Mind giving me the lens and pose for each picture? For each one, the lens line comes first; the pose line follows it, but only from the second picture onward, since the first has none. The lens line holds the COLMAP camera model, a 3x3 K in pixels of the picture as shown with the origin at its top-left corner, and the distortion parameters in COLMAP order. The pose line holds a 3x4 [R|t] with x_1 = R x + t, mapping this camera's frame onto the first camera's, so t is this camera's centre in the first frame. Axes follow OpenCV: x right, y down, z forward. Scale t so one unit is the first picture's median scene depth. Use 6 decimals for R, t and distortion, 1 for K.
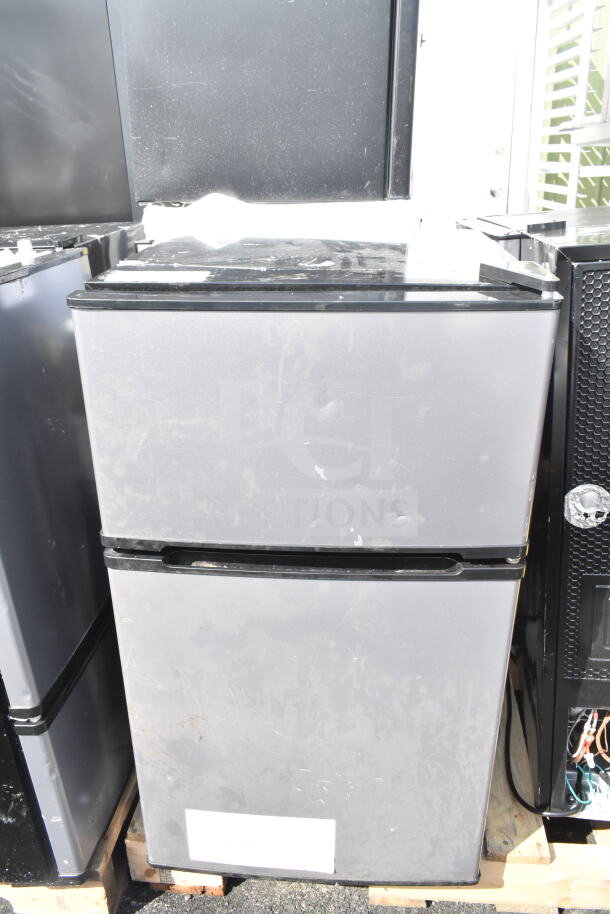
lens RADIAL K [[720.3, 0, 305.0], [0, 720.3, 457.0], [0, 0, 1]] dist [0.005189, 0.009110]
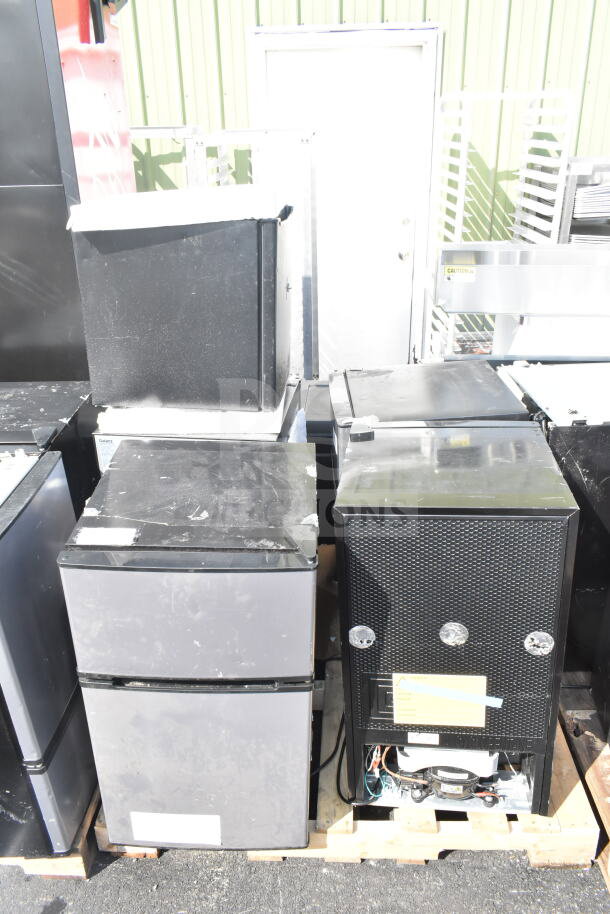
lens RADIAL K [[720.3, 0, 305.0], [0, 720.3, 457.0], [0, 0, 1]] dist [0.005189, 0.009110]
pose [[0.998626, -0.006721, 0.051969, 0.157156], [0.003251, 0.997776, 0.066581, -0.443604], [-0.052301, -0.066320, 0.996427, -0.636210]]
